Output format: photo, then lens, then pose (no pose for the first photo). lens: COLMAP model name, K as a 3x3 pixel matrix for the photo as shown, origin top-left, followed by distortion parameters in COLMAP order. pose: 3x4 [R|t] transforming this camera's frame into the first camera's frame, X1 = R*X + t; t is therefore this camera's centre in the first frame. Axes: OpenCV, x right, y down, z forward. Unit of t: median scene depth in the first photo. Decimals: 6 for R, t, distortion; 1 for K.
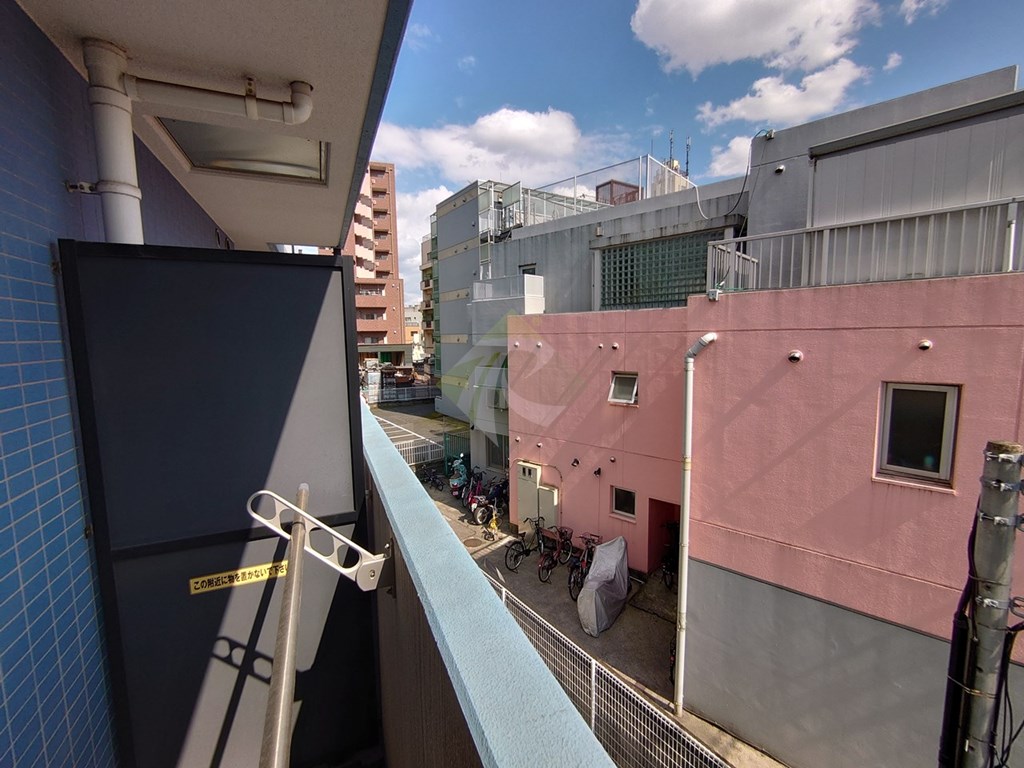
lens RADIAL K [[440.6, 0, 511.3], [0, 440.6, 381.6], [0, 0, 1]] dist [0.004570, -0.002039]
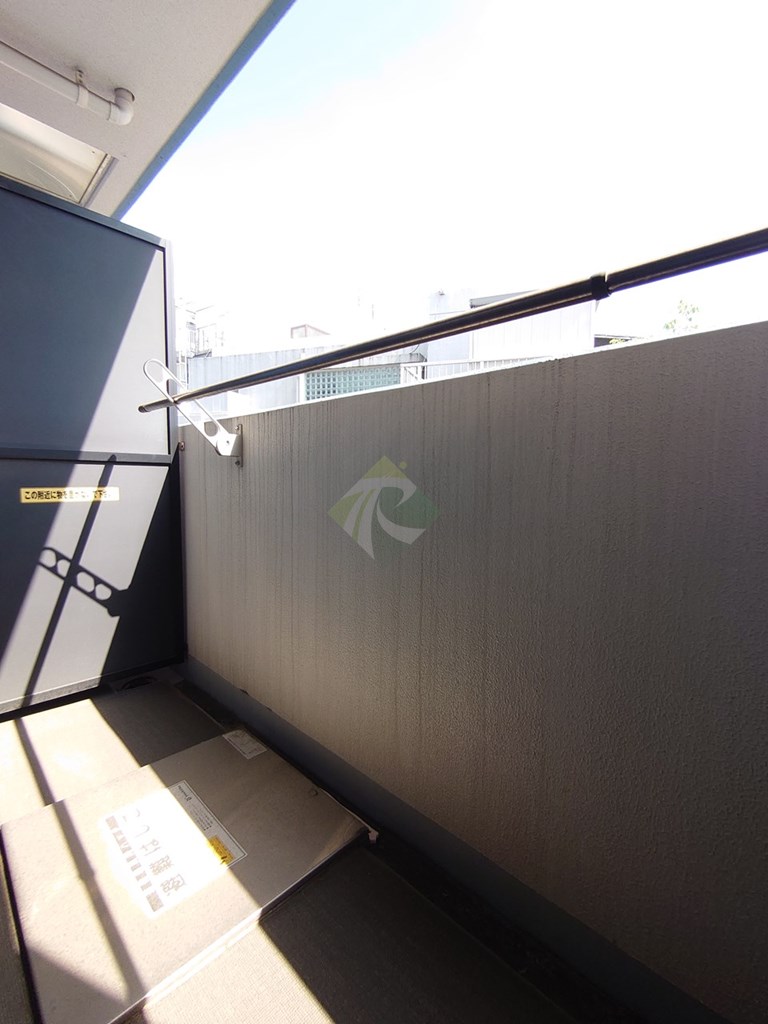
lens RADIAL K [[440.6, 0, 384.0], [0, 440.6, 513.4], [0, 0, 1]] dist [0.004570, -0.002039]
pose [[0.920043, -0.004781, 0.391788, -0.308180], [0.016260, 0.999530, -0.025986, 0.529266], [-0.391480, 0.030279, 0.919688, -0.359378]]
